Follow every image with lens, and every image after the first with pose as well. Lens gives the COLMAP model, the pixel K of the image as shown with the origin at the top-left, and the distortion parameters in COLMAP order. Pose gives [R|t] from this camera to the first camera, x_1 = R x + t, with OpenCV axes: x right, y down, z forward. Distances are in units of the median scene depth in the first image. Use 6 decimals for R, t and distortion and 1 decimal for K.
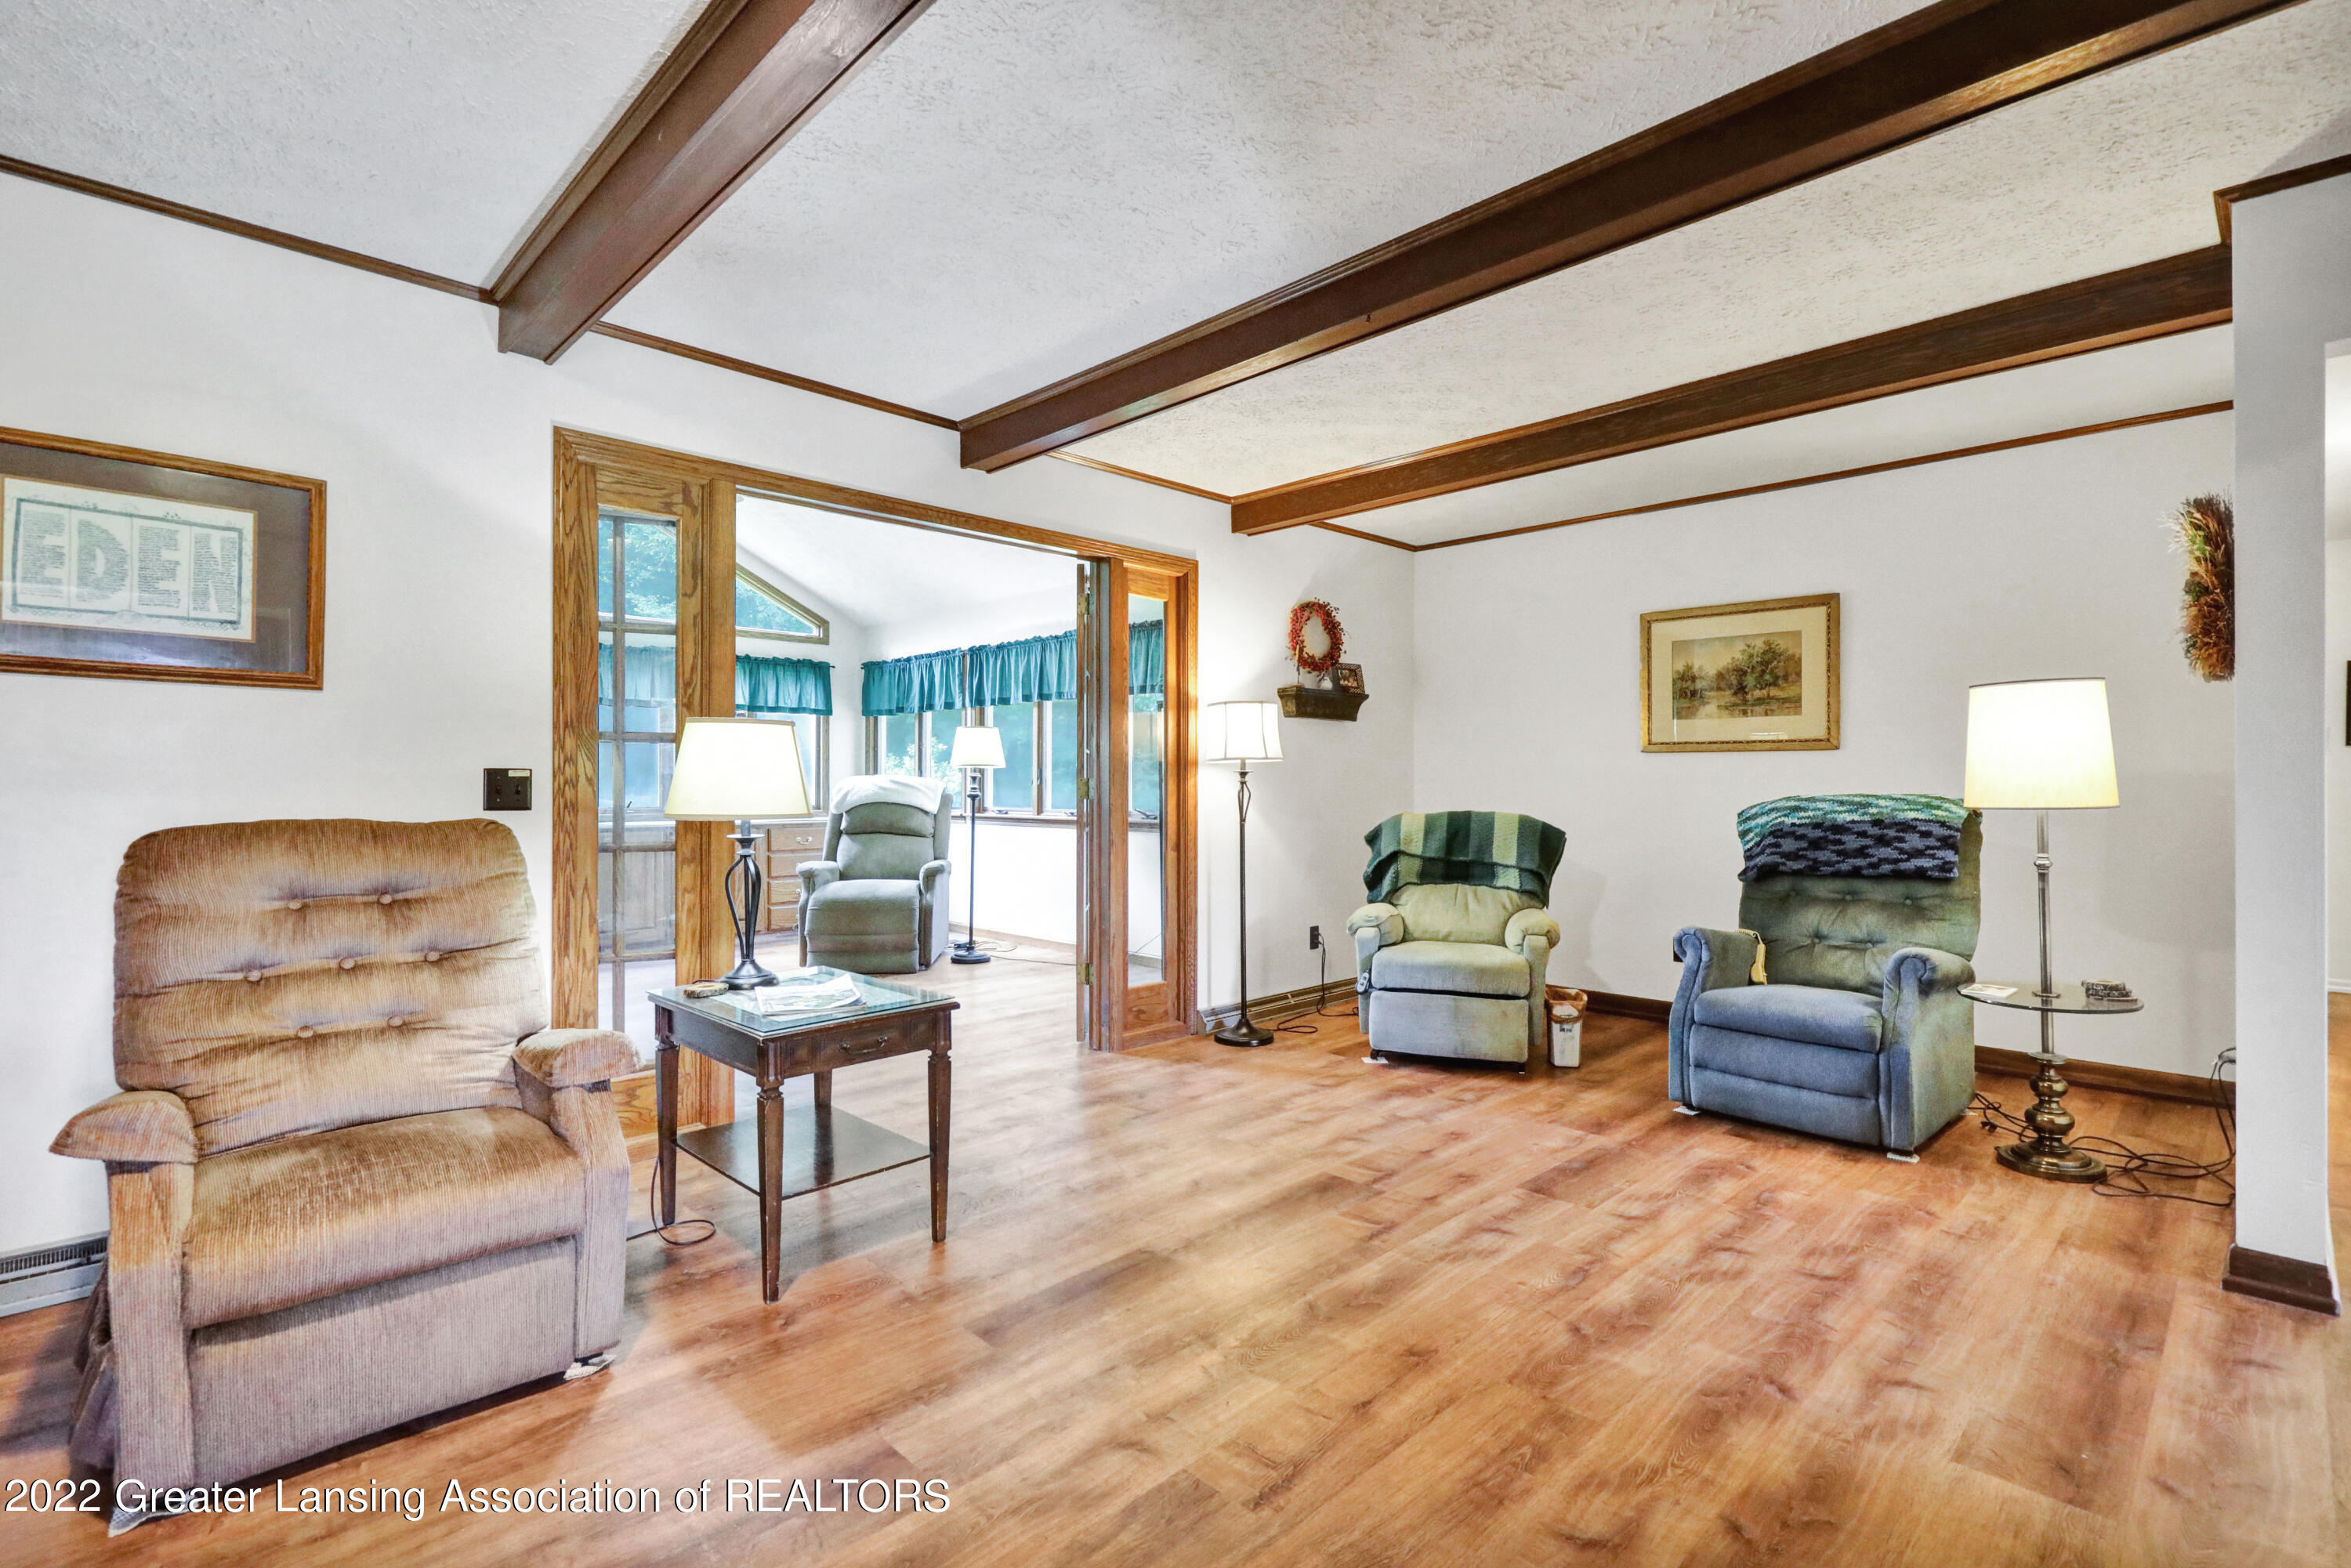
lens RADIAL K [[1089.7, 0, 1177.0], [0, 1089.7, 774.3], [0, 0, 1]] dist [-0.002452, -0.000089]
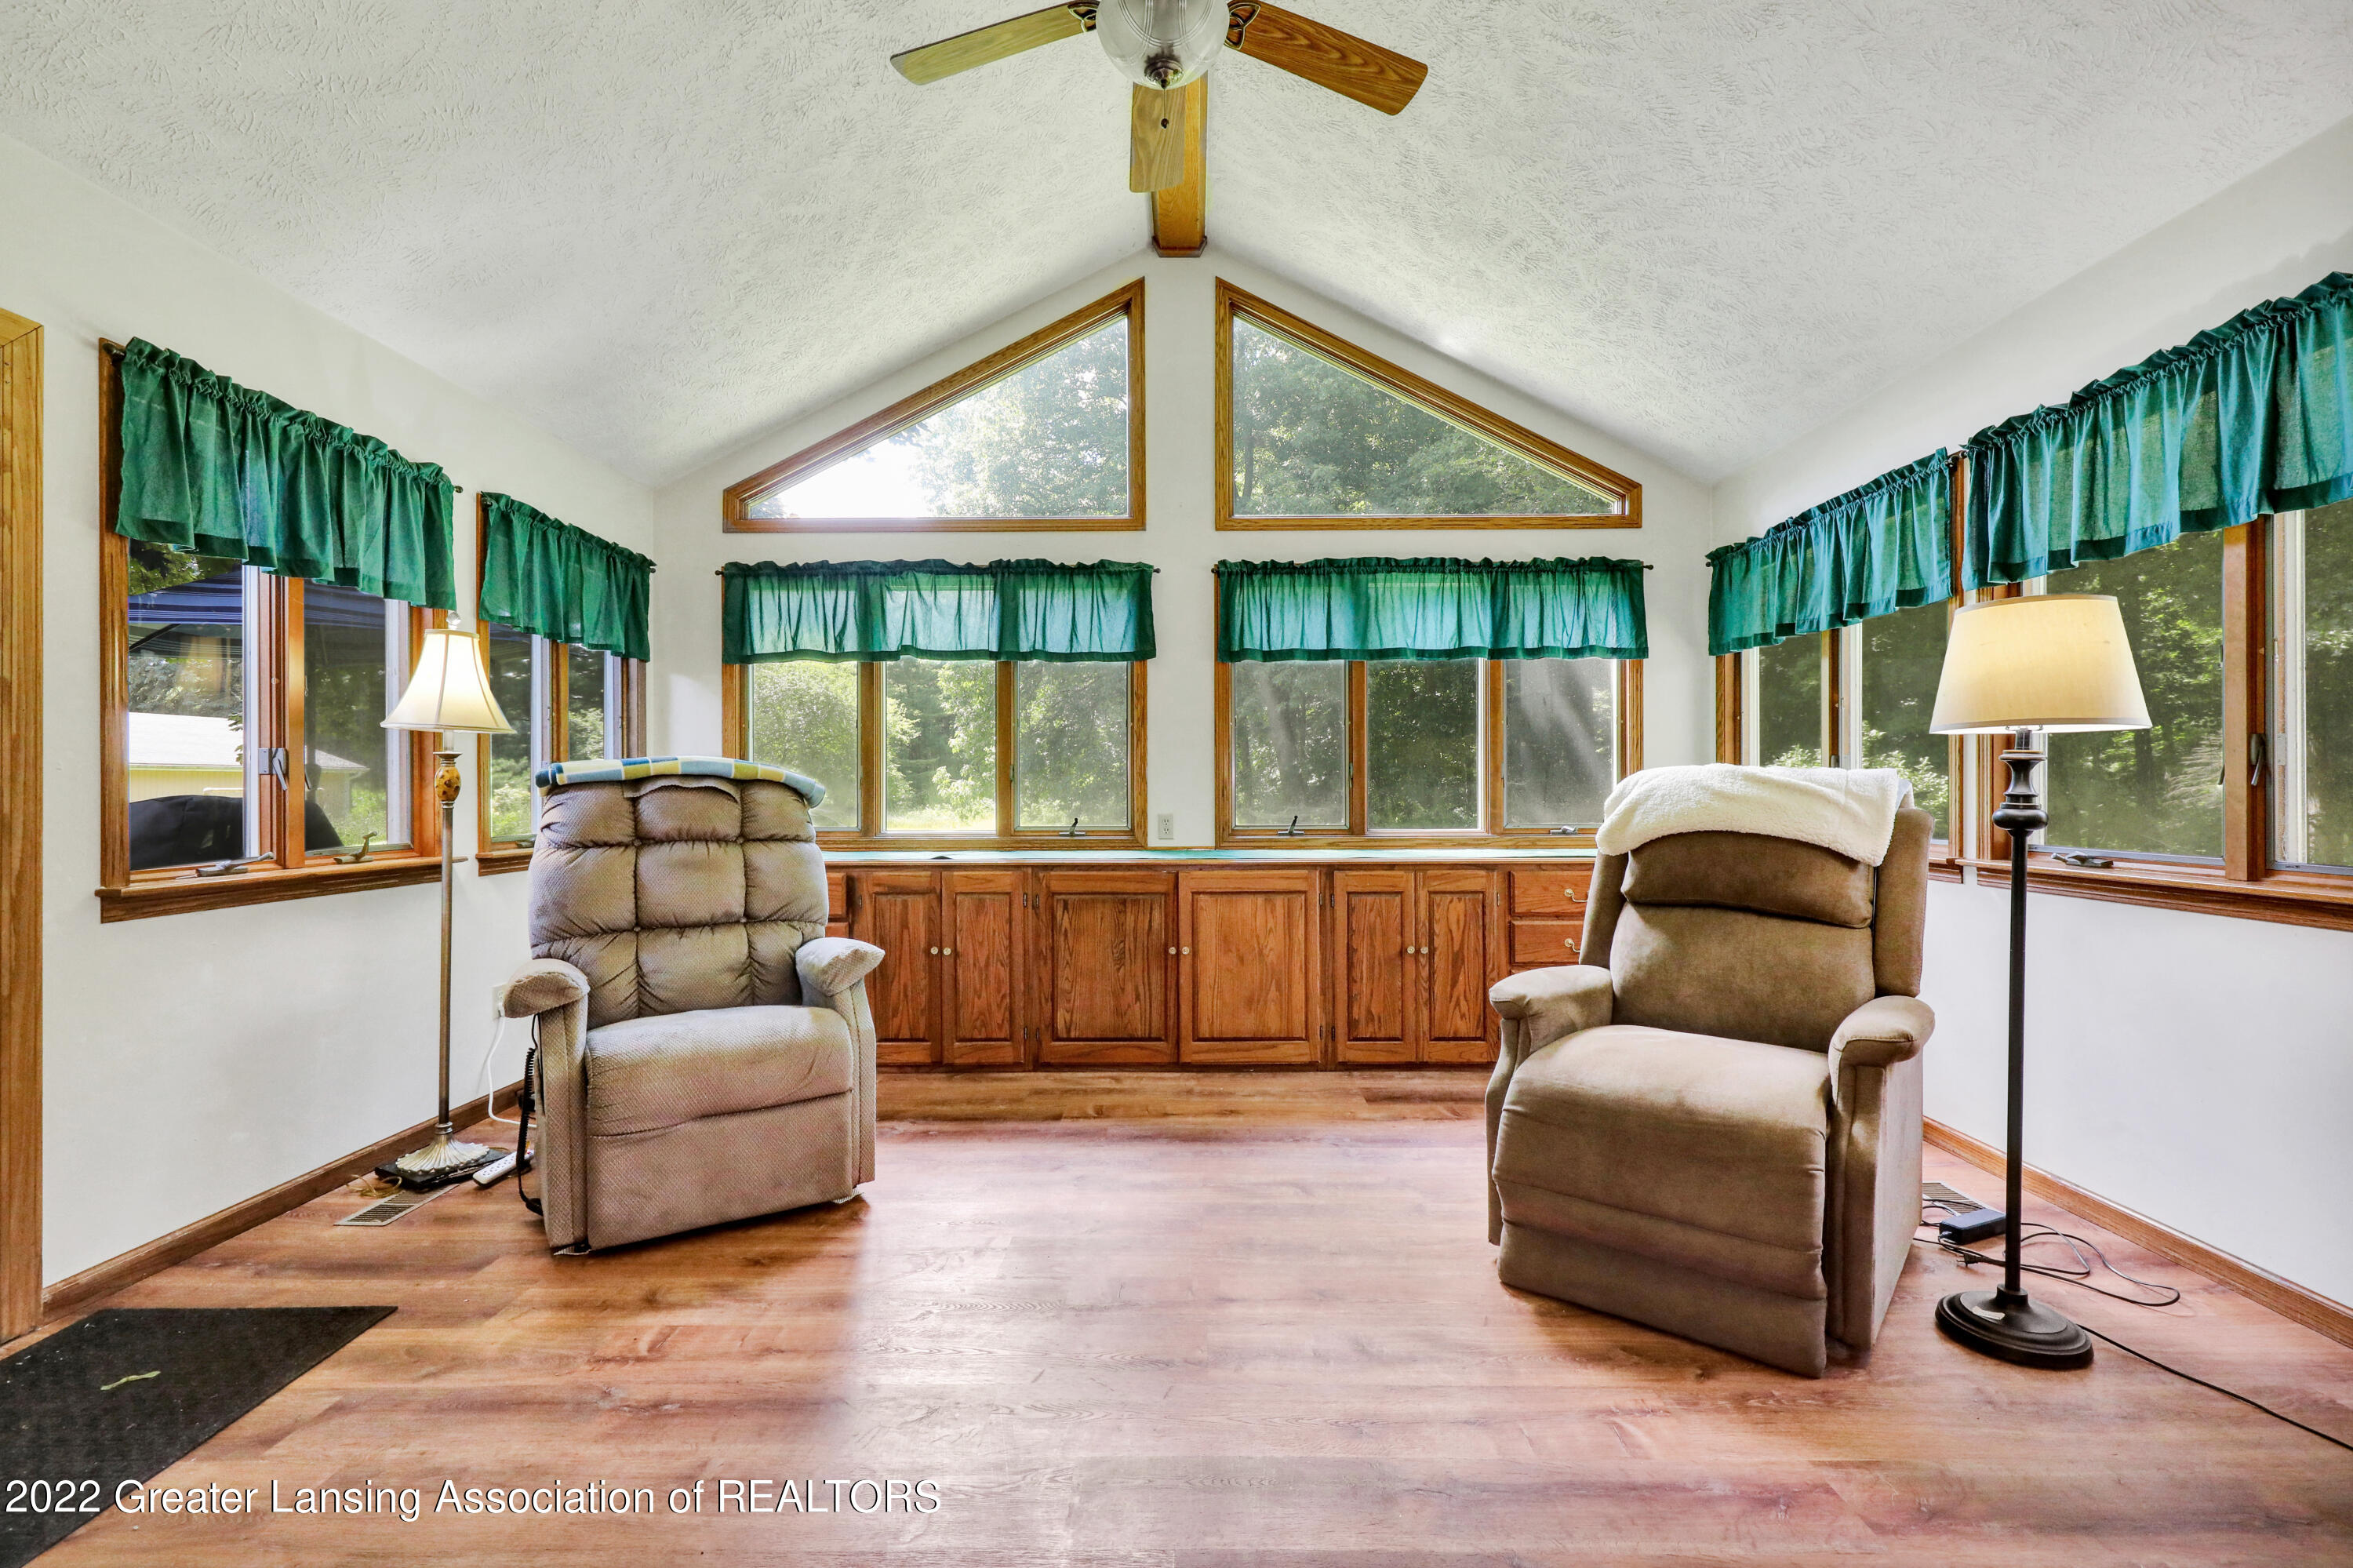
lens RADIAL K [[1090.7, 0, 1183.8], [0, 1090.7, 781.0], [0, 0, 1]] dist [-0.002452, -0.000089]
pose [[0.713763, -0.005718, -0.700364, -0.121174], [0.007861, 0.999969, -0.000153, 0.005336], [0.700343, -0.005396, 0.713786, 0.529566]]
